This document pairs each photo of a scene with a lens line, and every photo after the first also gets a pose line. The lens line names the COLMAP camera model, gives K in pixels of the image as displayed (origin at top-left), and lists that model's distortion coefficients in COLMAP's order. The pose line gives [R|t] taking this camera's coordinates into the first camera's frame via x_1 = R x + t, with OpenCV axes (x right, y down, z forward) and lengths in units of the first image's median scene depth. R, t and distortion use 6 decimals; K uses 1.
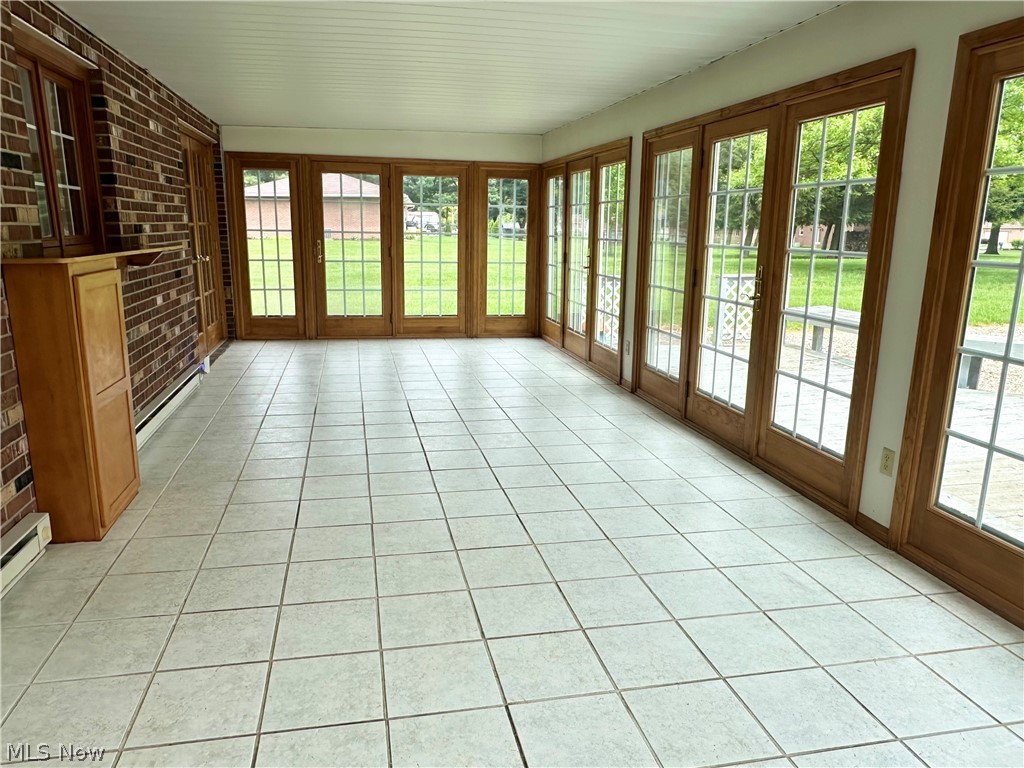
lens RADIAL K [[715.2, 0, 512.0], [0, 715.2, 384.0], [0, 0, 1]] dist [-0.004058, -0.000153]
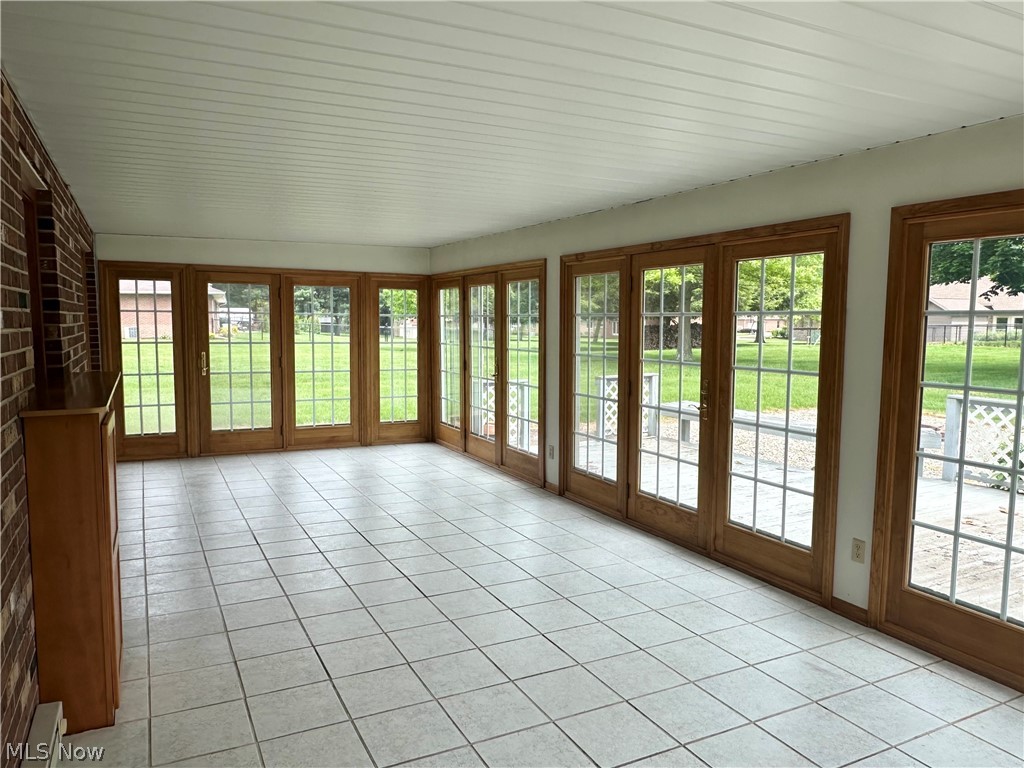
lens RADIAL K [[712.0, 0, 512.0], [0, 712.0, 384.0], [0, 0, 1]] dist [-0.004096, 0.000467]
pose [[0.965666, -0.029721, 0.258081, -0.211109], [0.061994, 0.991097, -0.117825, -0.039844], [-0.252282, 0.129779, 0.958912, -0.002805]]
